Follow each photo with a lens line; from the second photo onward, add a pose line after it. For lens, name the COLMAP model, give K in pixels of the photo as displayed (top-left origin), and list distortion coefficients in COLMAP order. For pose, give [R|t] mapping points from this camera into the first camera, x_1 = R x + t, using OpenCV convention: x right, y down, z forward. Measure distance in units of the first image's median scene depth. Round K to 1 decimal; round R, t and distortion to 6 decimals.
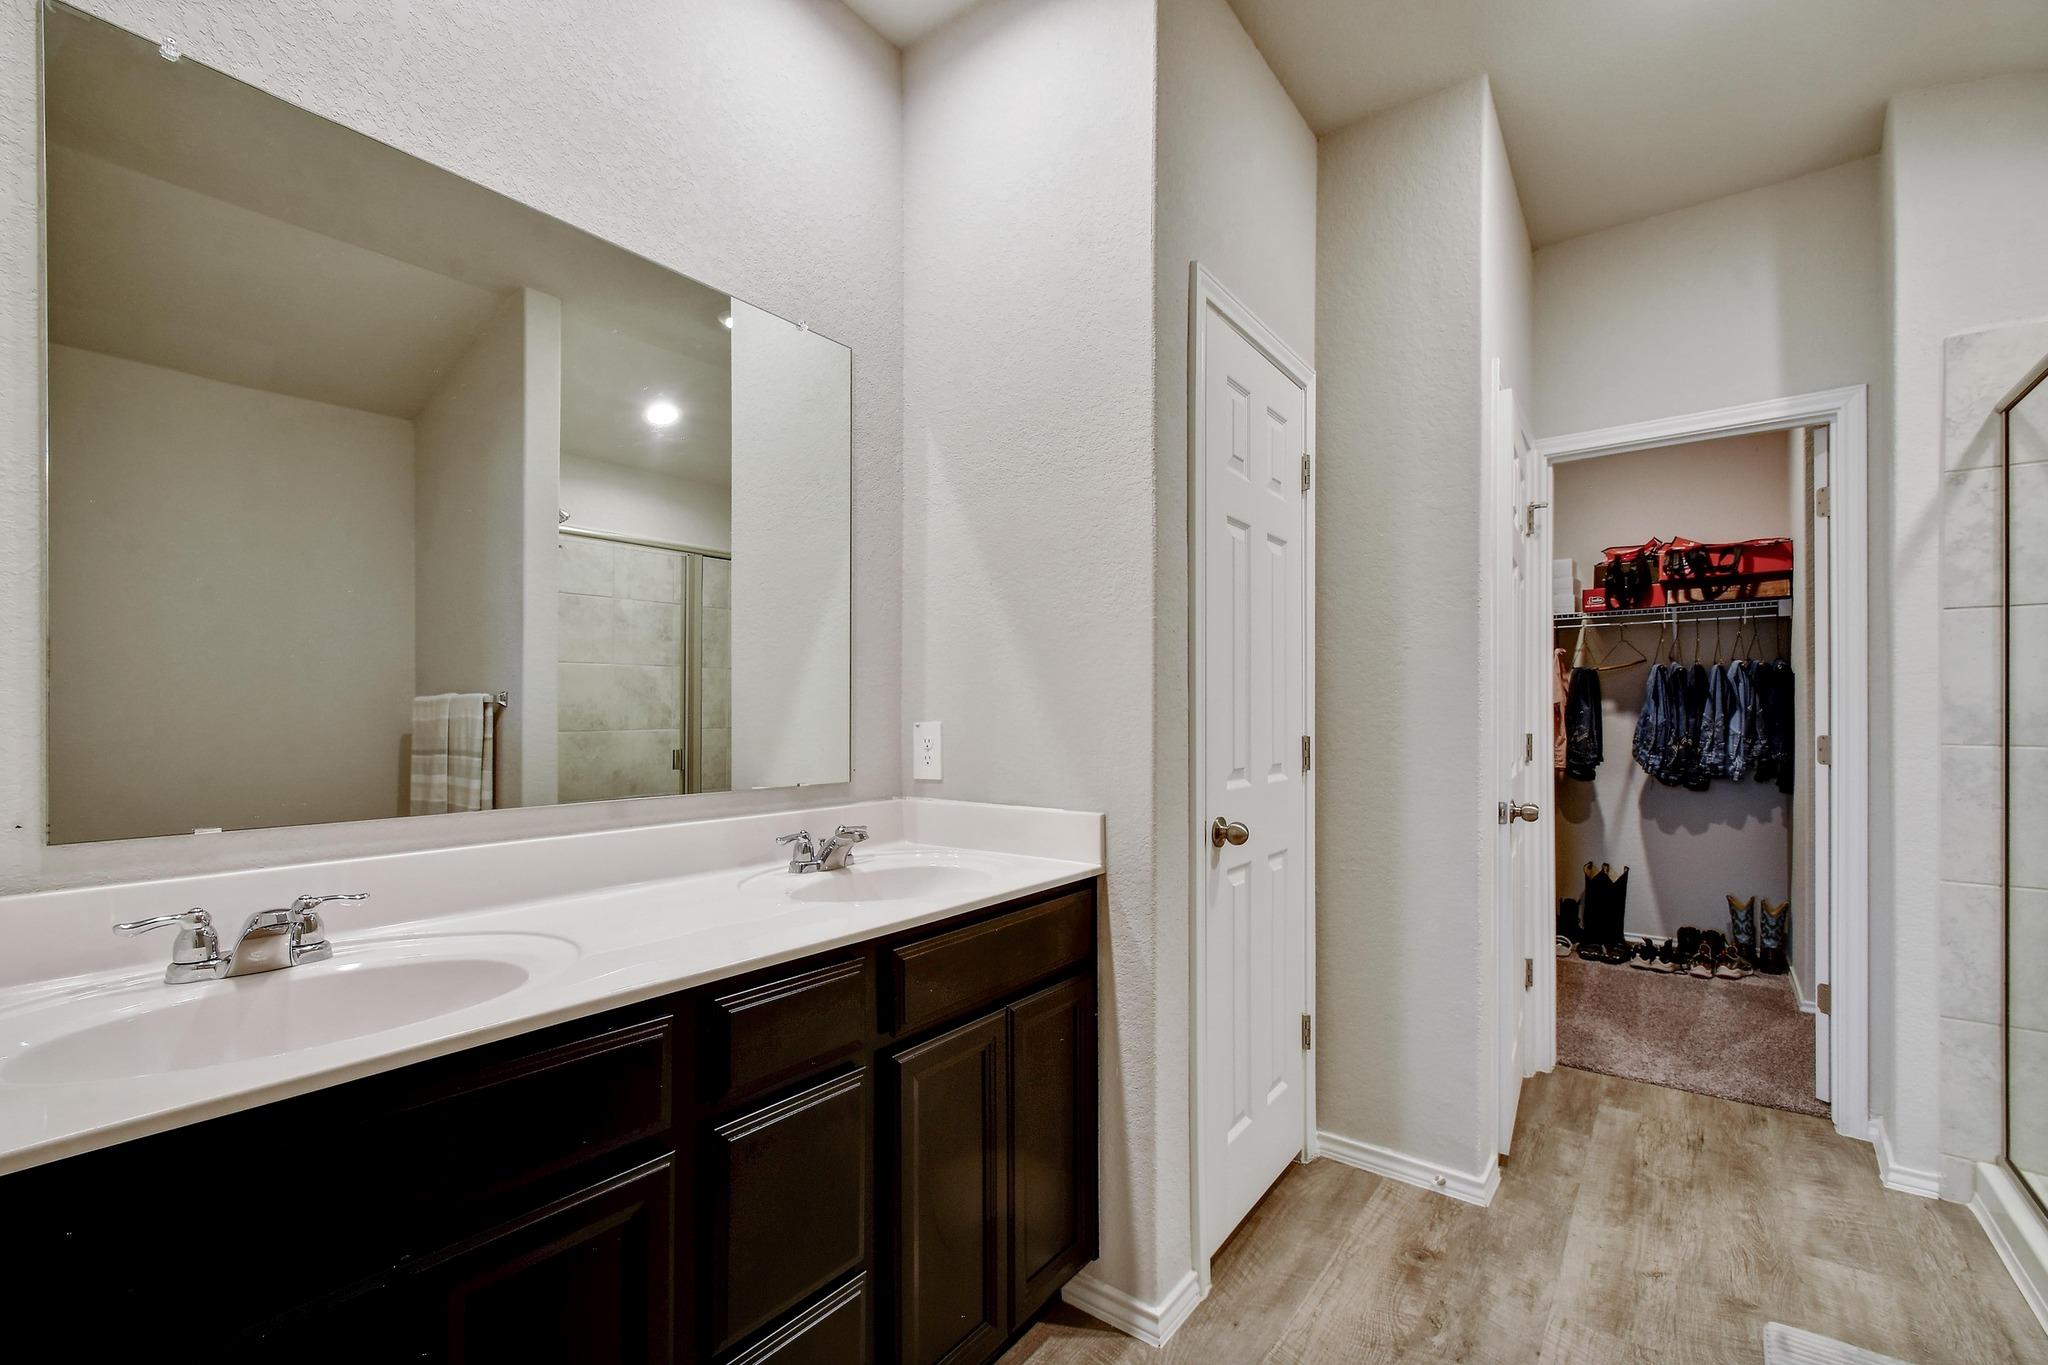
lens RADIAL K [[907.2, 0, 1019.3], [0, 907.2, 702.3], [0, 0, 1]] dist [0.004993, -0.000741]
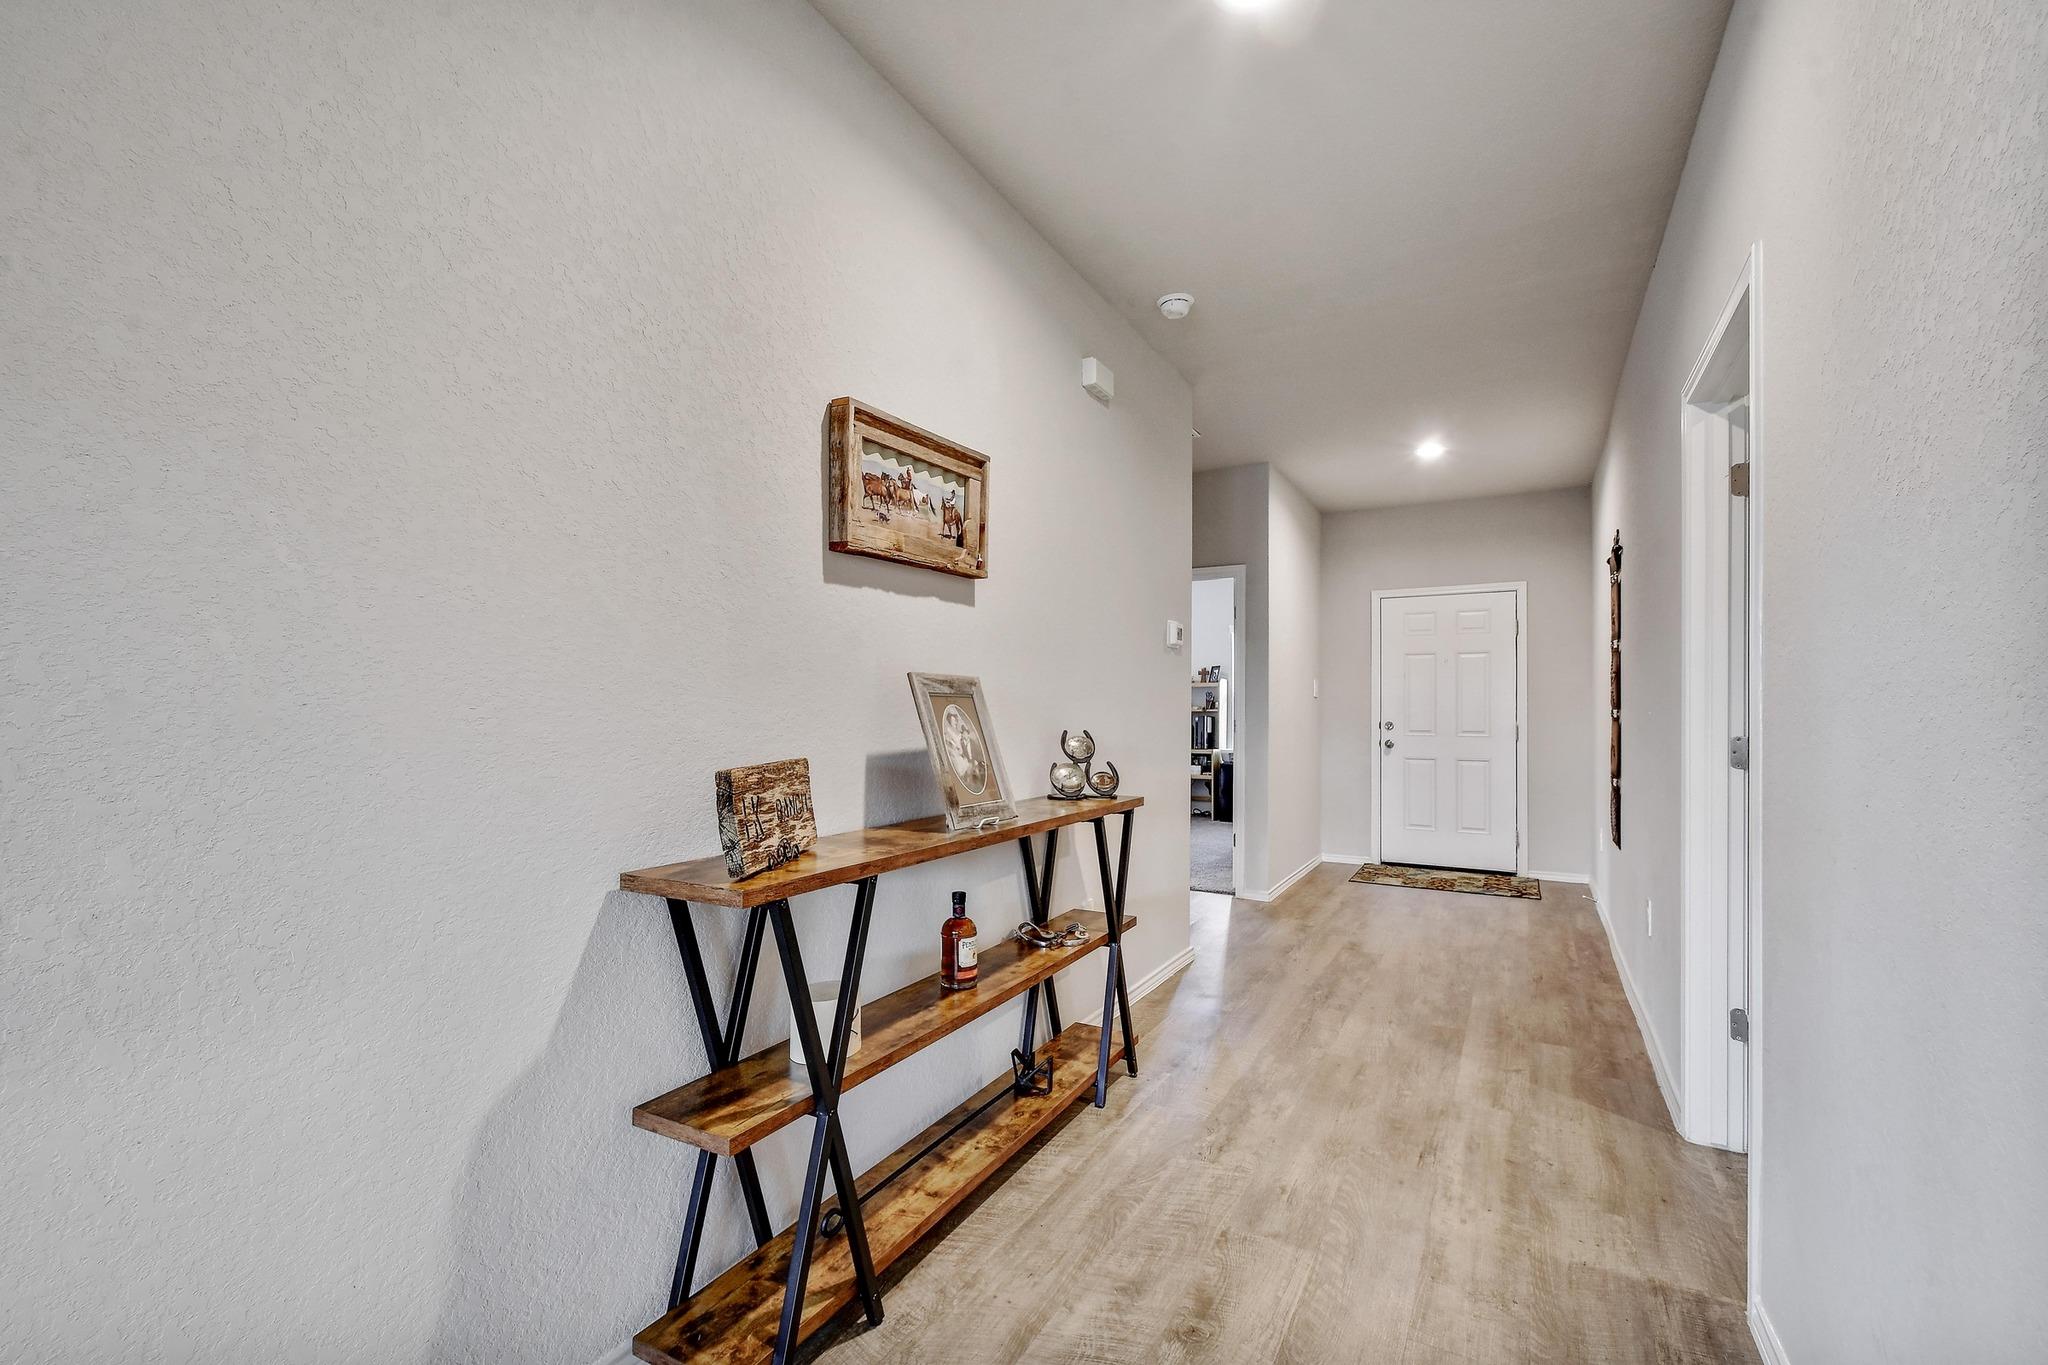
lens RADIAL K [[907.2, 0, 1014.0], [0, 907.2, 693.0], [0, 0, 1]] dist [0.004993, -0.000741]
pose [[-0.991949, -0.004693, -0.126552, 0.741647], [-0.001920, 0.999755, -0.022030, 0.019562], [0.126624, -0.021610, -0.991715, 1.900468]]
